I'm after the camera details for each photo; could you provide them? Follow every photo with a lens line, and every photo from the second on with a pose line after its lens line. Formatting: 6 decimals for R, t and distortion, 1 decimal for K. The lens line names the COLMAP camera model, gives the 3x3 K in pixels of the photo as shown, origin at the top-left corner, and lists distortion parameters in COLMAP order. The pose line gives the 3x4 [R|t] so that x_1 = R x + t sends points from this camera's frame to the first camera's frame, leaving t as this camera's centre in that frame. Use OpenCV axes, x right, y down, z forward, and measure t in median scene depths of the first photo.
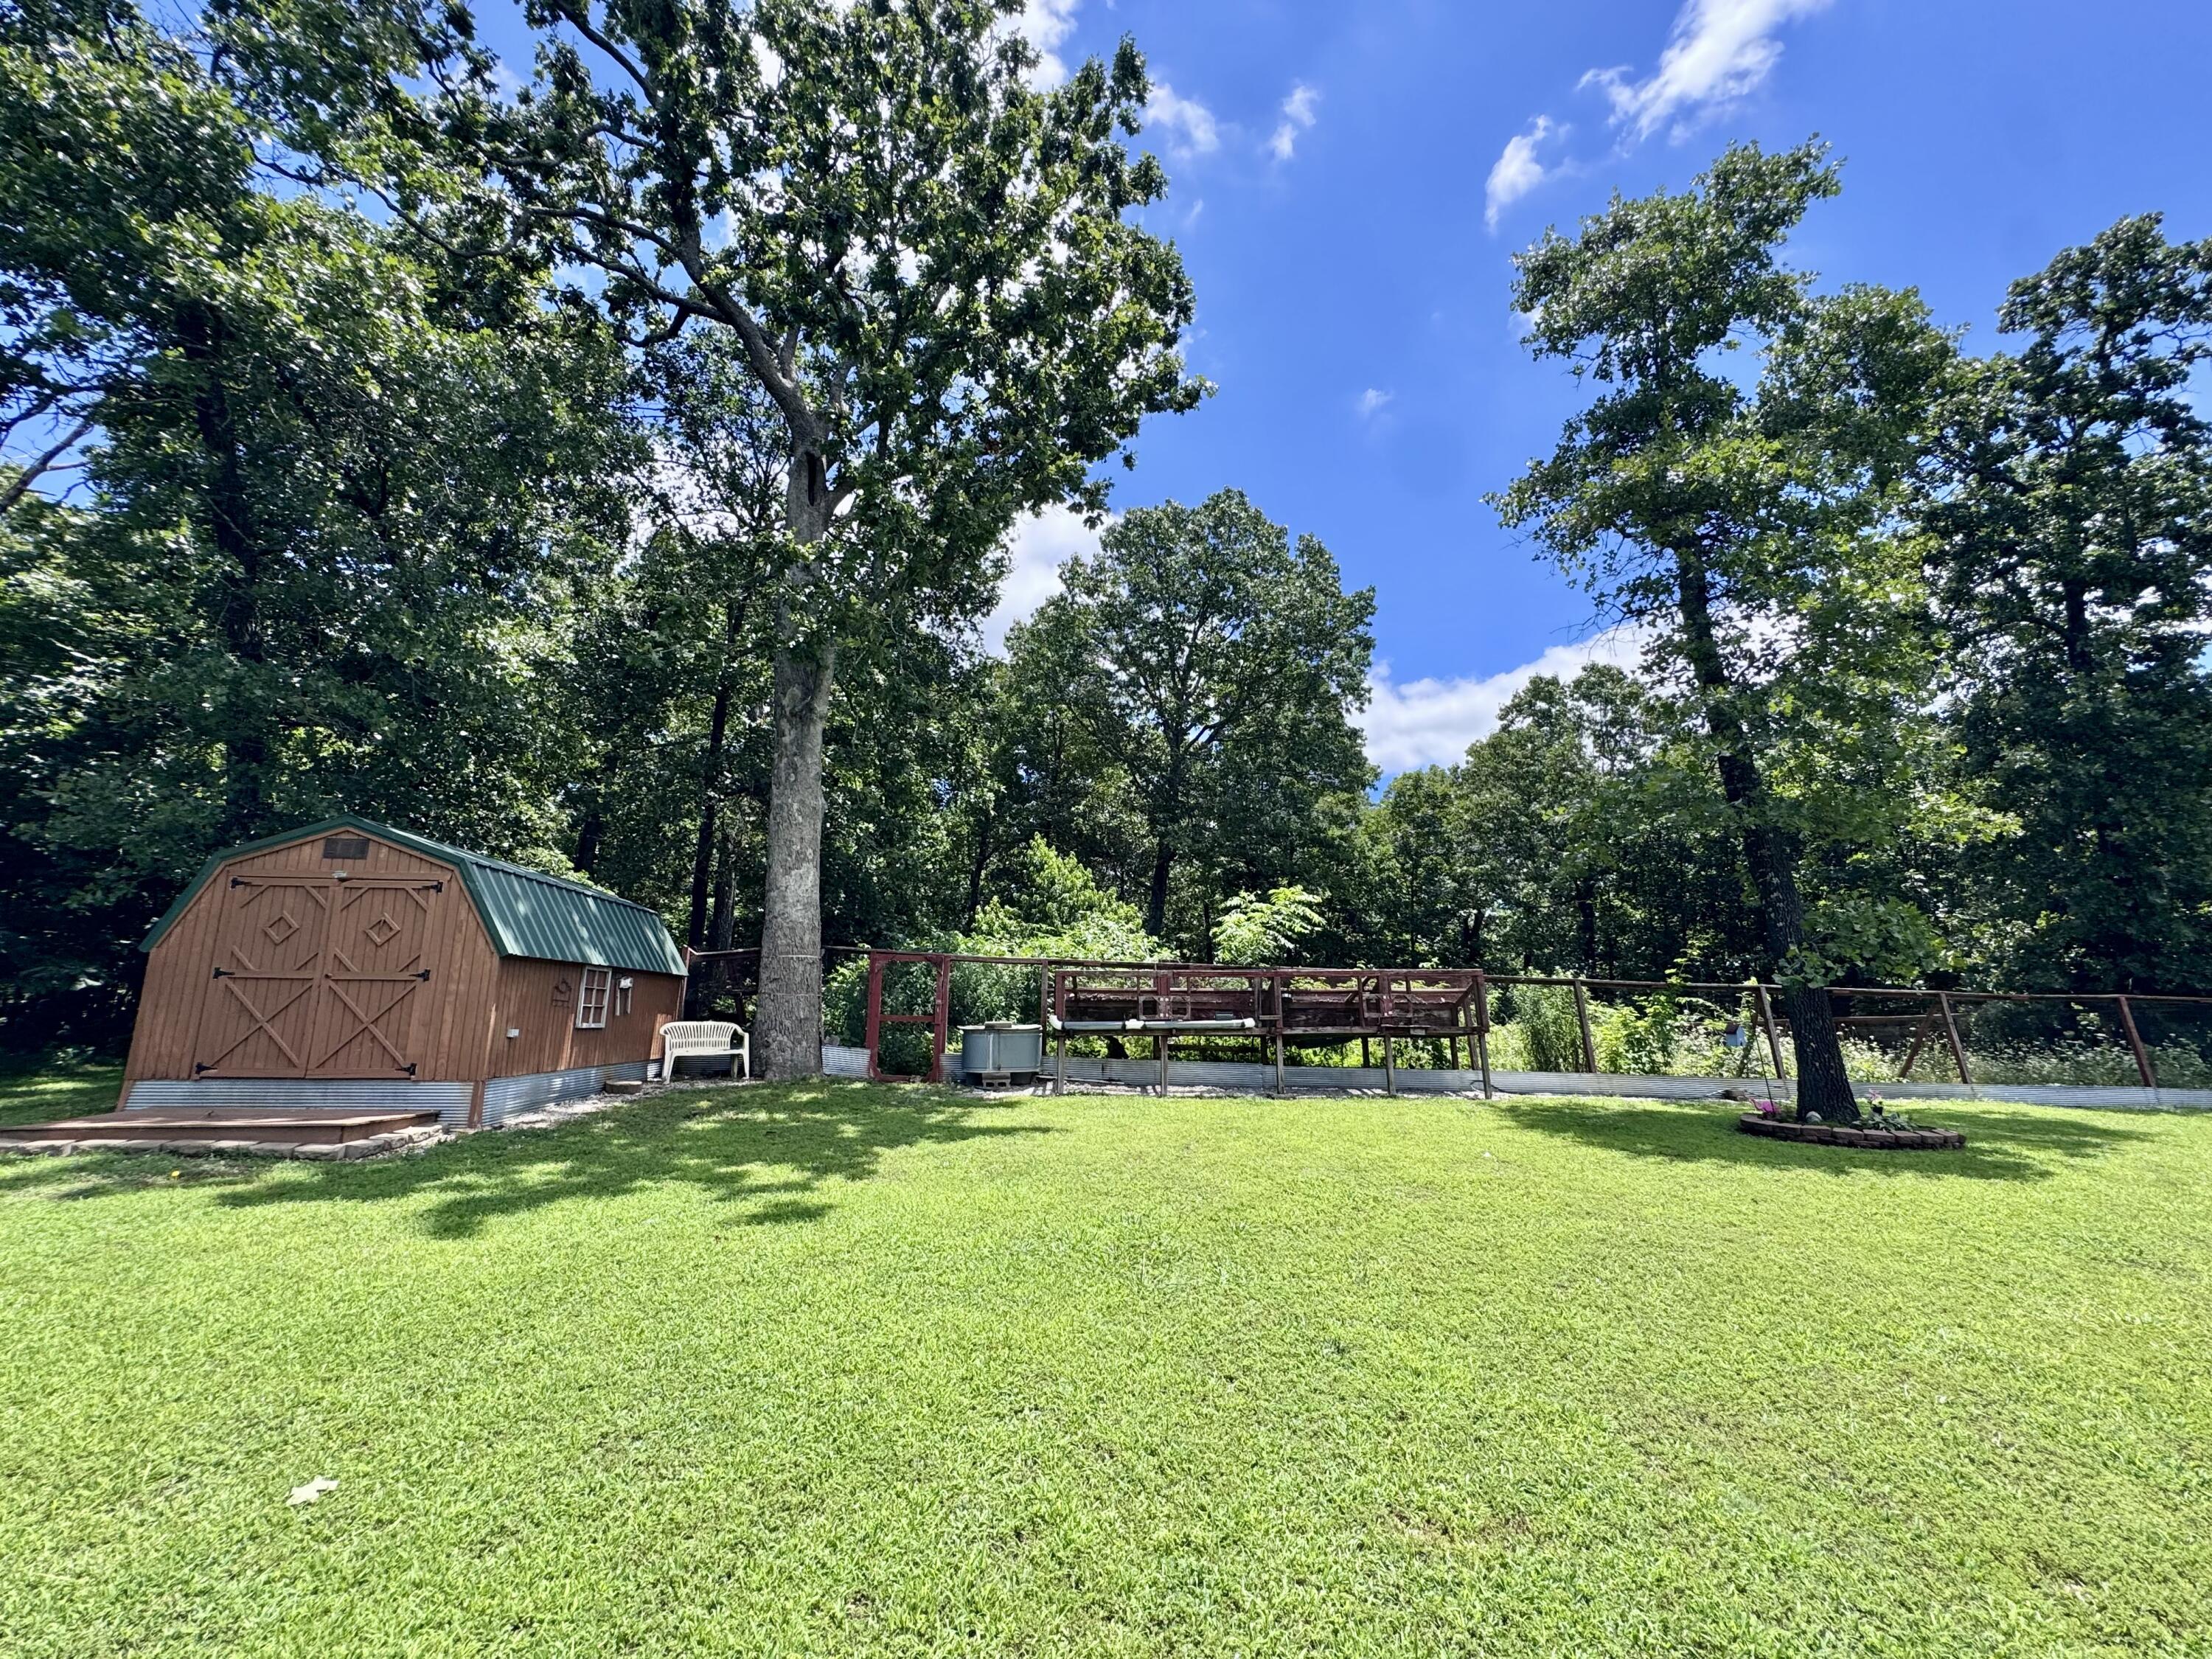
lens RADIAL K [[877.0, 0, 1113.7], [0, 877.0, 828.6], [0, 0, 1]] dist [-0.002144, -0.000242]
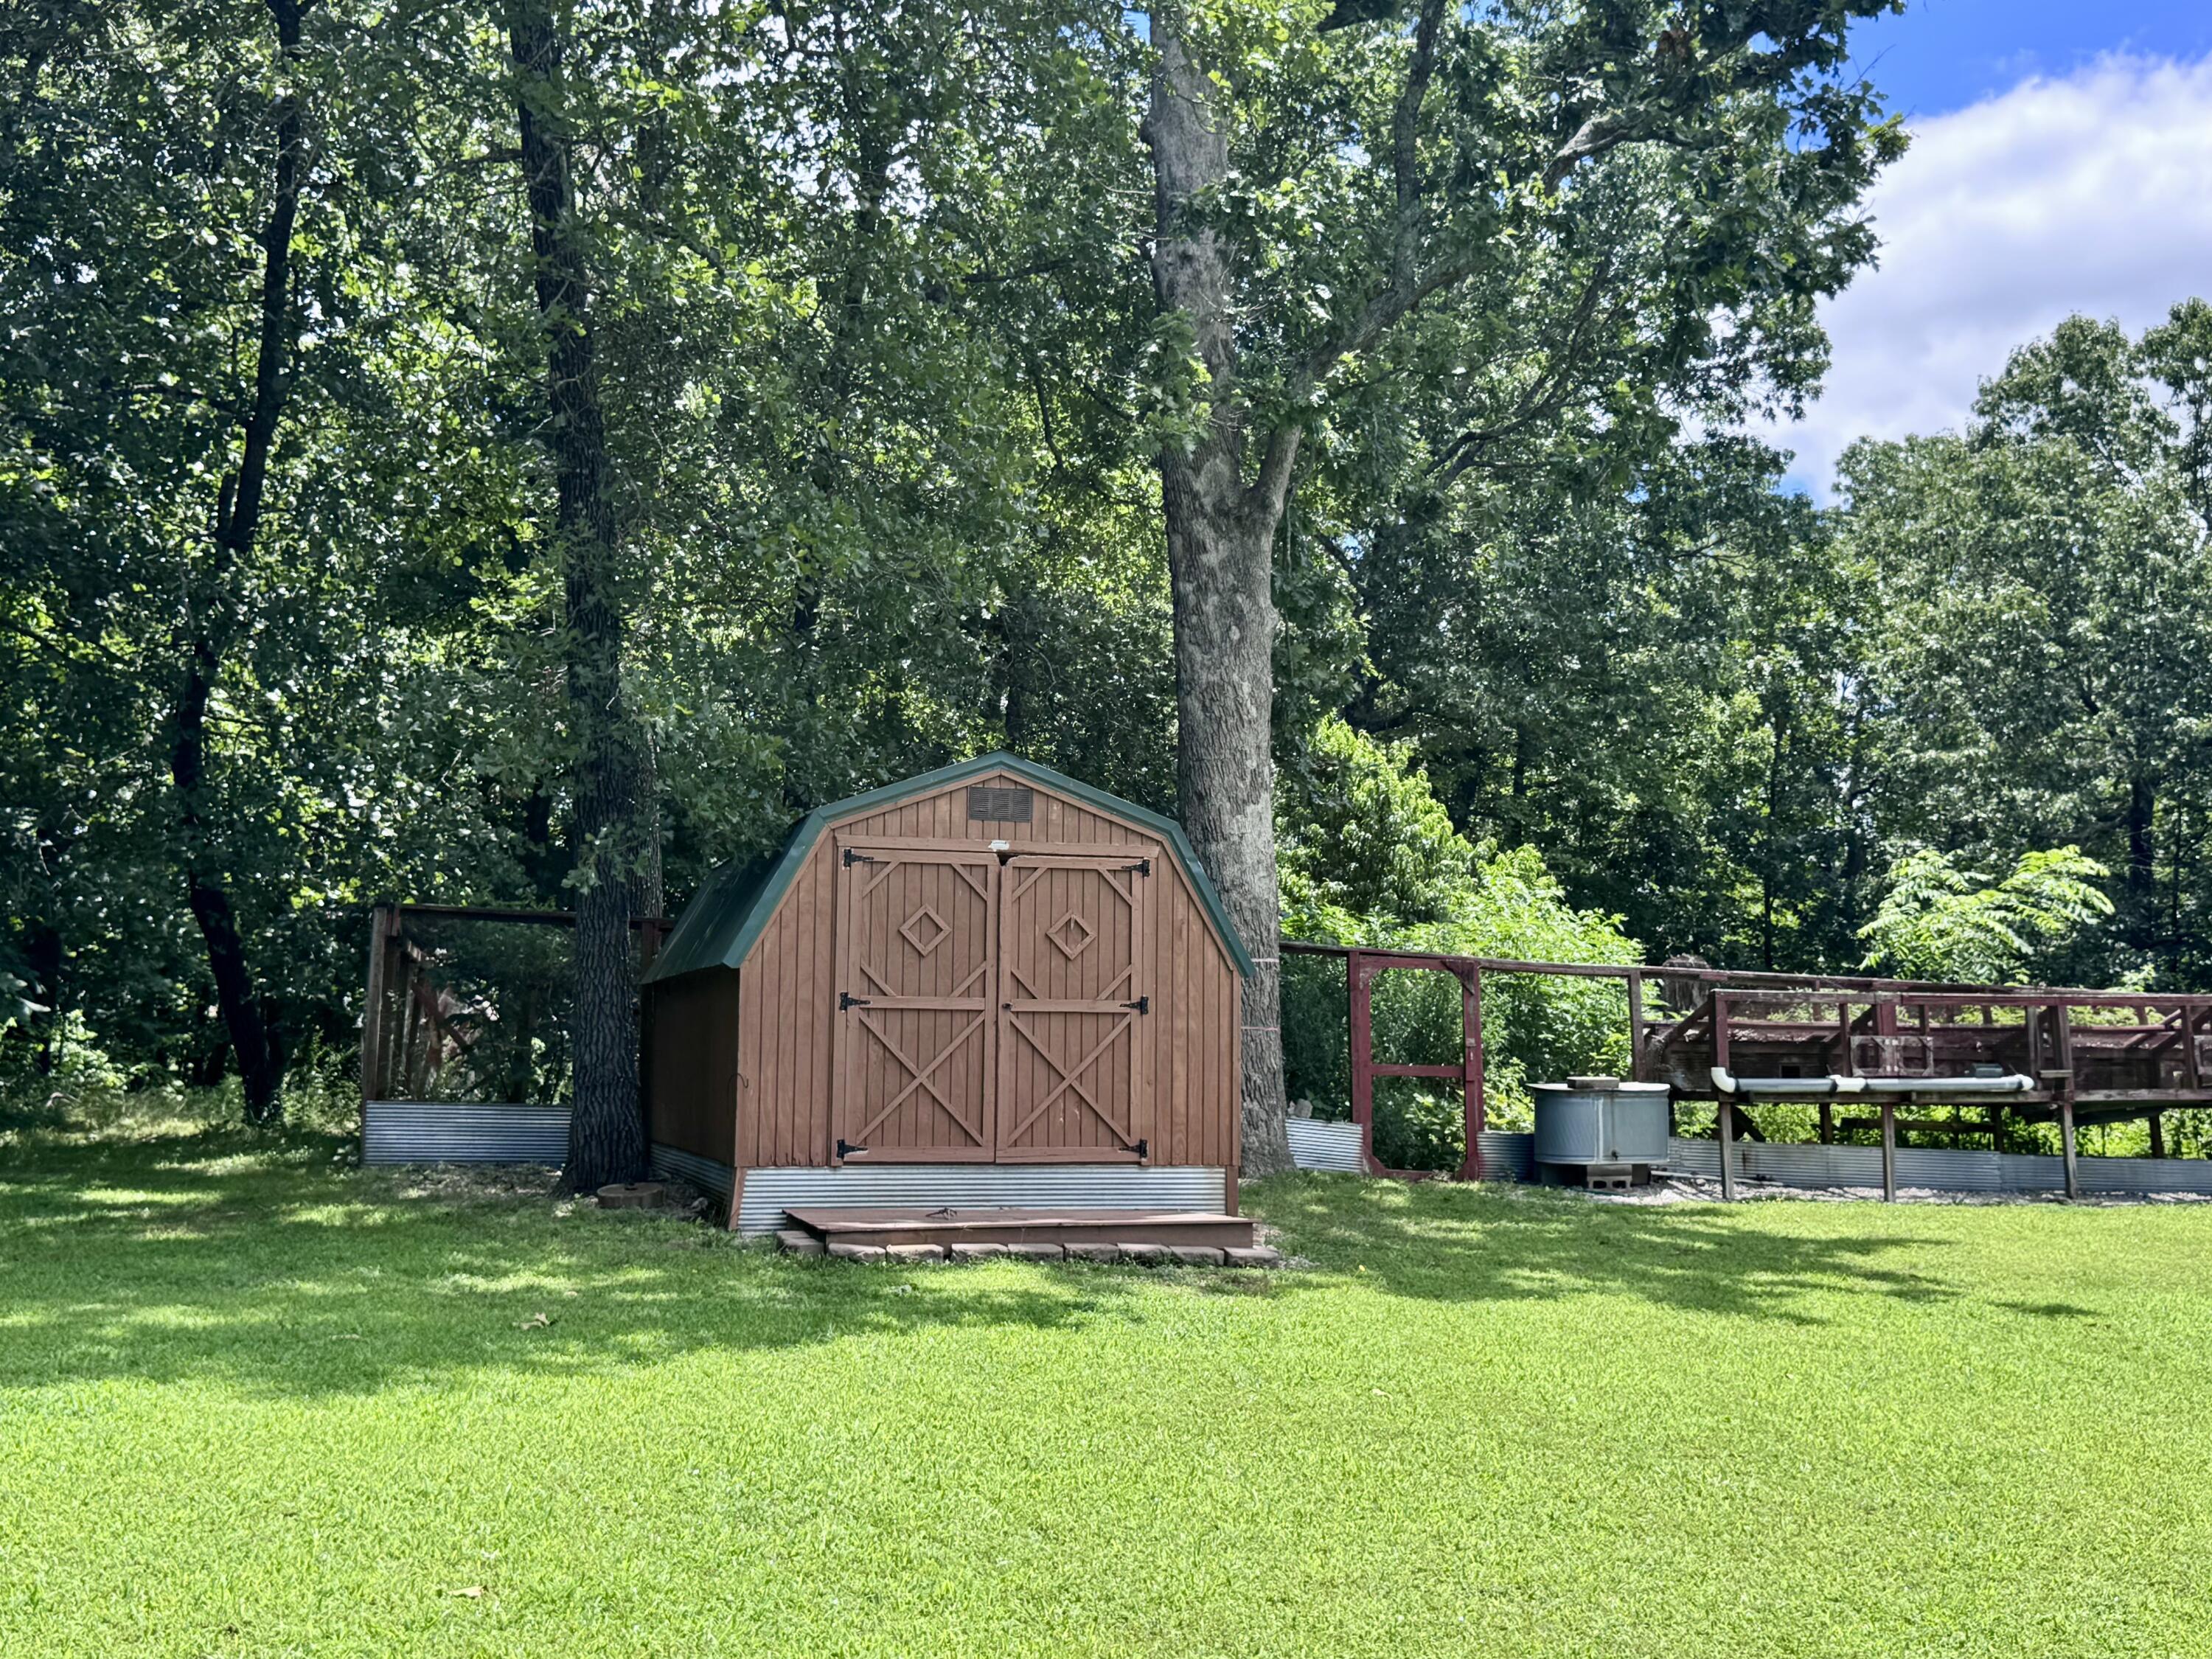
lens RADIAL K [[2239.4, 0, 1122.8], [0, 2239.4, 823.4], [0, 0, 1]] dist [0.128146, -0.261795]
pose [[0.987843, 0.019871, 0.154180, -0.692277], [-0.036189, 0.993943, 0.103766, -0.089113], [-0.151184, -0.108084, 0.982579, -0.395123]]
